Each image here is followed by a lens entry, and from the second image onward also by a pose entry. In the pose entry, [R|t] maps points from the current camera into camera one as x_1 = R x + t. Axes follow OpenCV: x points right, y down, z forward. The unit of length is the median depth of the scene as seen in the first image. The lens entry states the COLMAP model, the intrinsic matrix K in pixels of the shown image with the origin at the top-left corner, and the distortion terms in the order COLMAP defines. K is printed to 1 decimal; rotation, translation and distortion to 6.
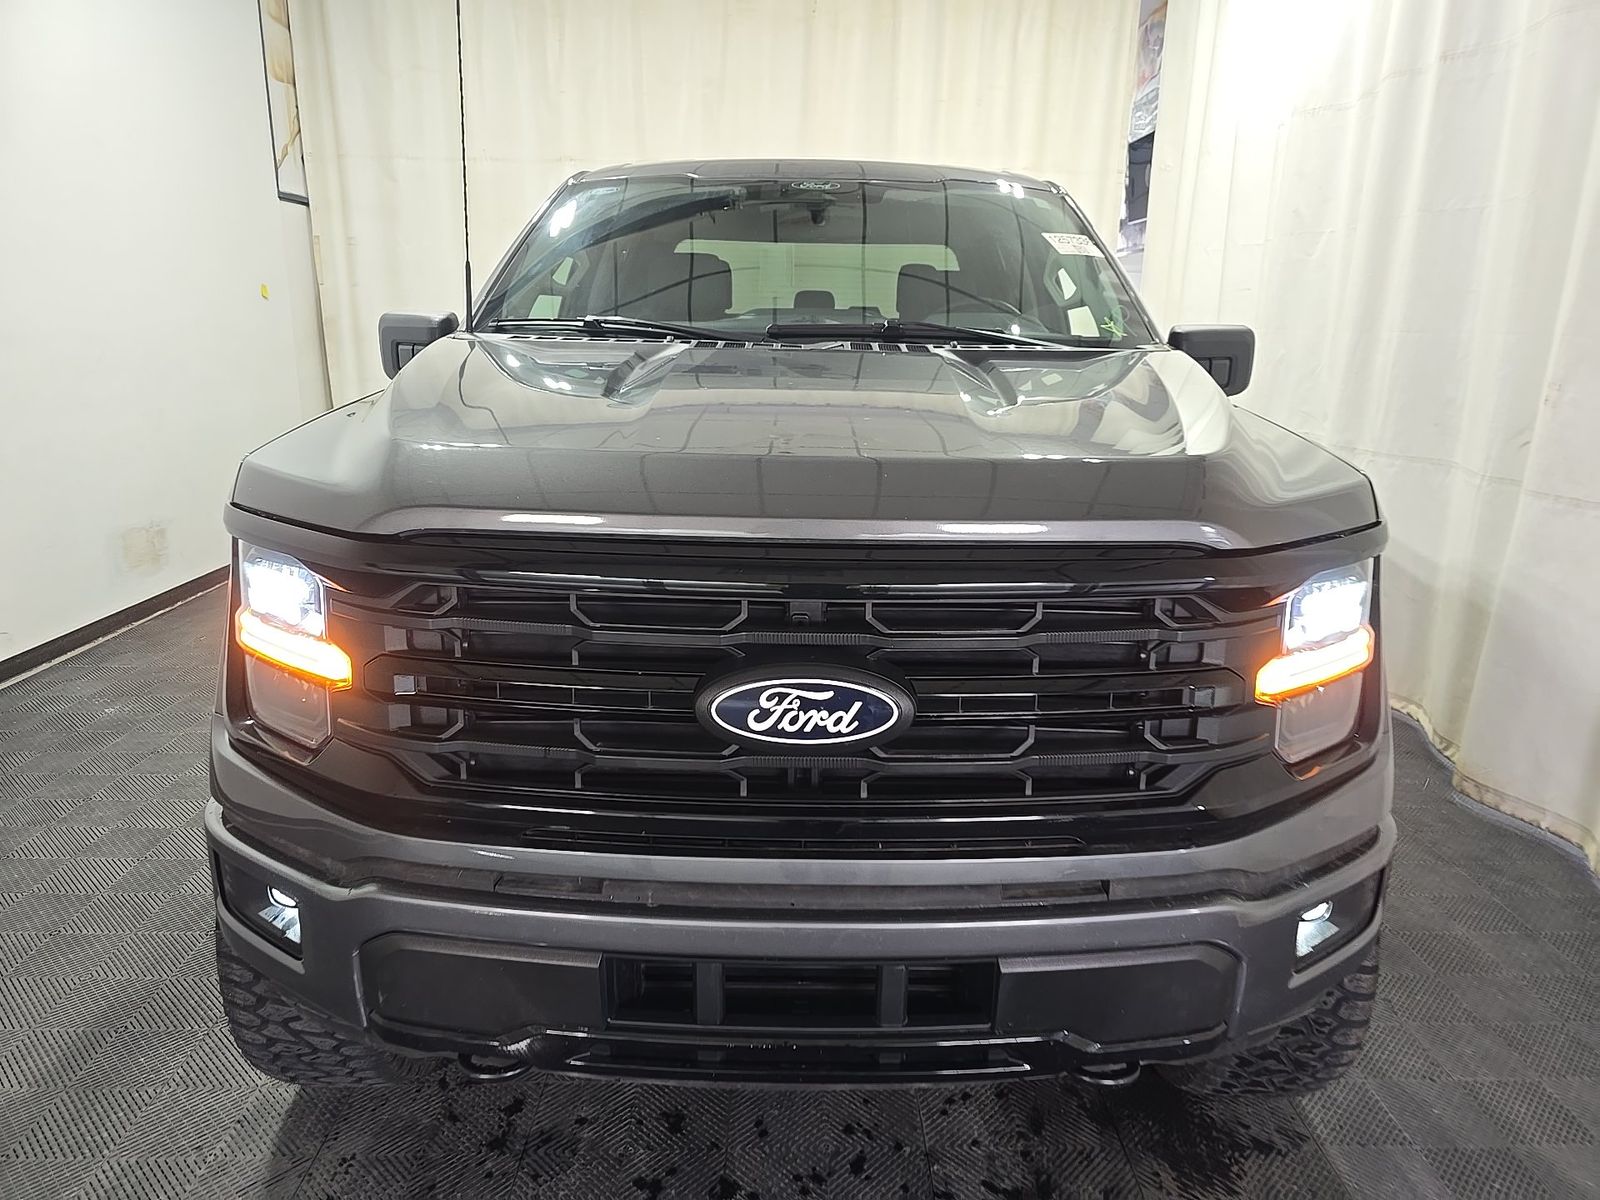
lens RADIAL K [[1066.1, 0, 799.5], [0, 1066.1, 597.2], [0, 0, 1]] dist [0.019588, -0.000119]
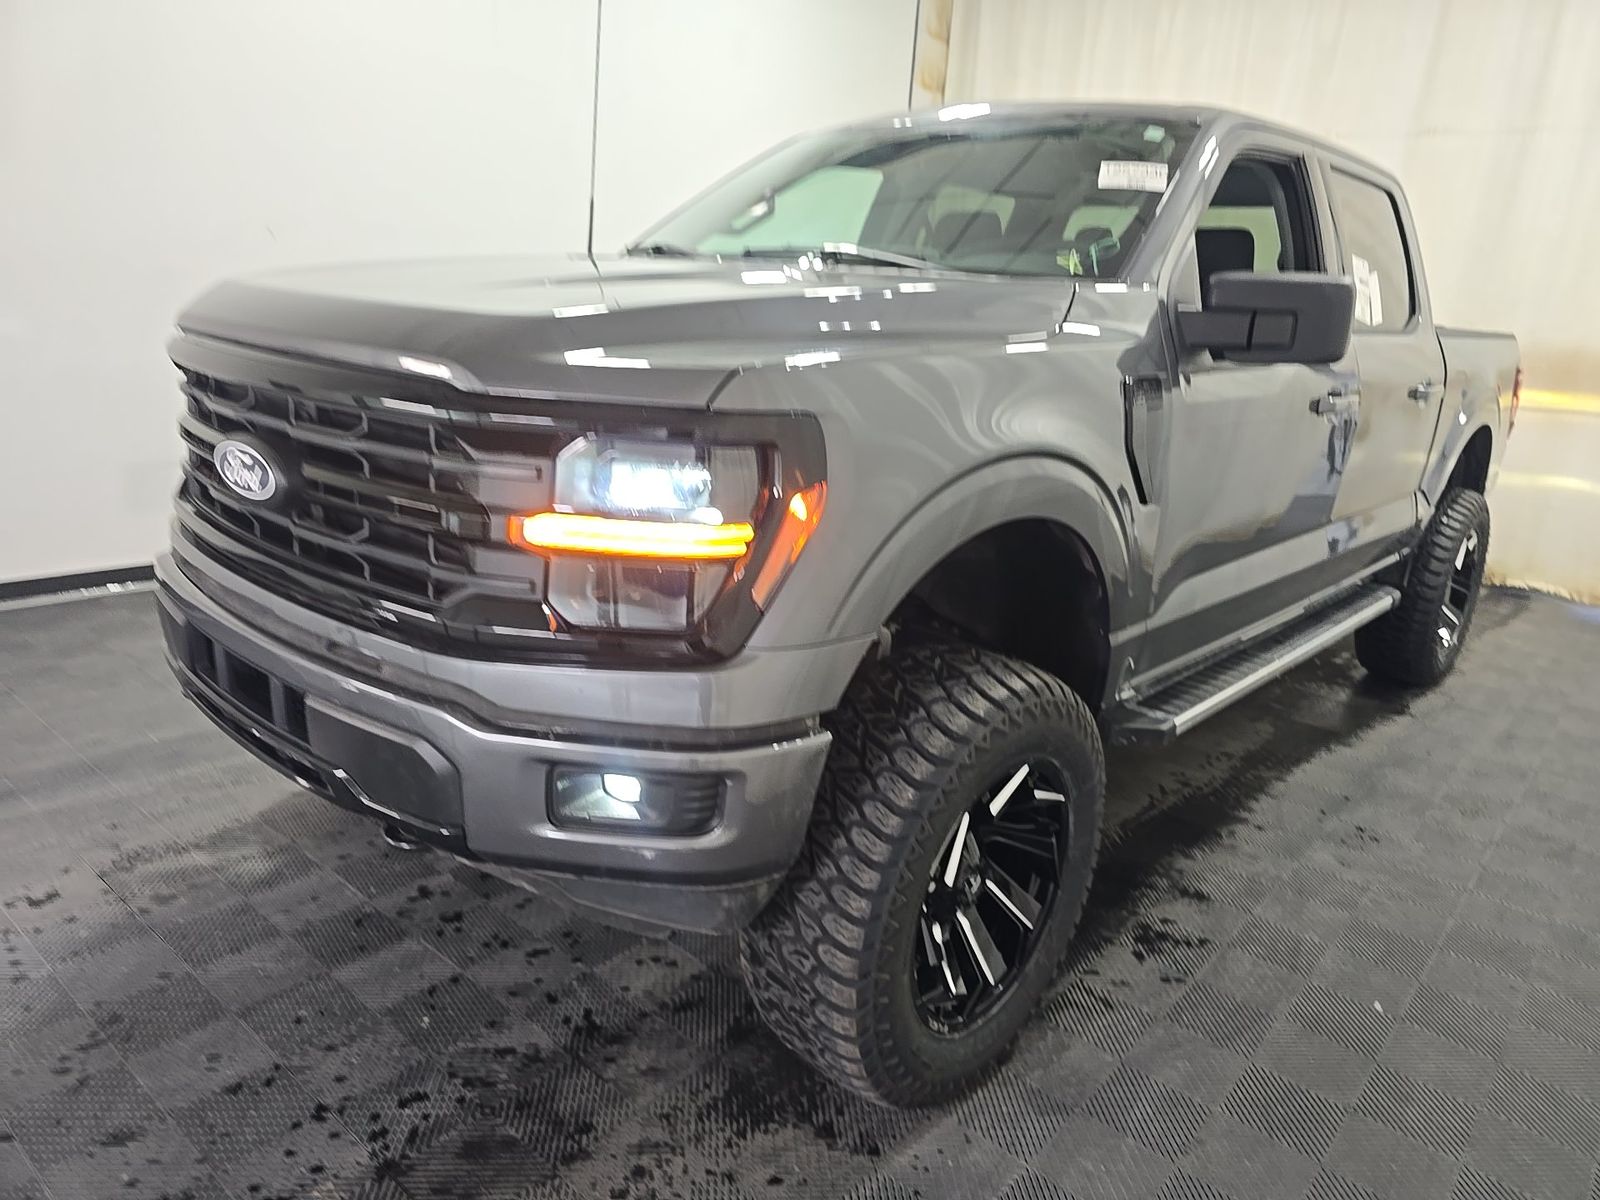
lens RADIAL K [[1066.1, 0, 798.7], [0, 1066.1, 602.7], [0, 0, 1]] dist [0.019588, -0.000119]
pose [[0.738186, 0.209281, -0.641313, 1.377977], [-0.213141, 0.974319, 0.072614, 0.018459], [0.640040, 0.083087, 0.763836, 0.384504]]
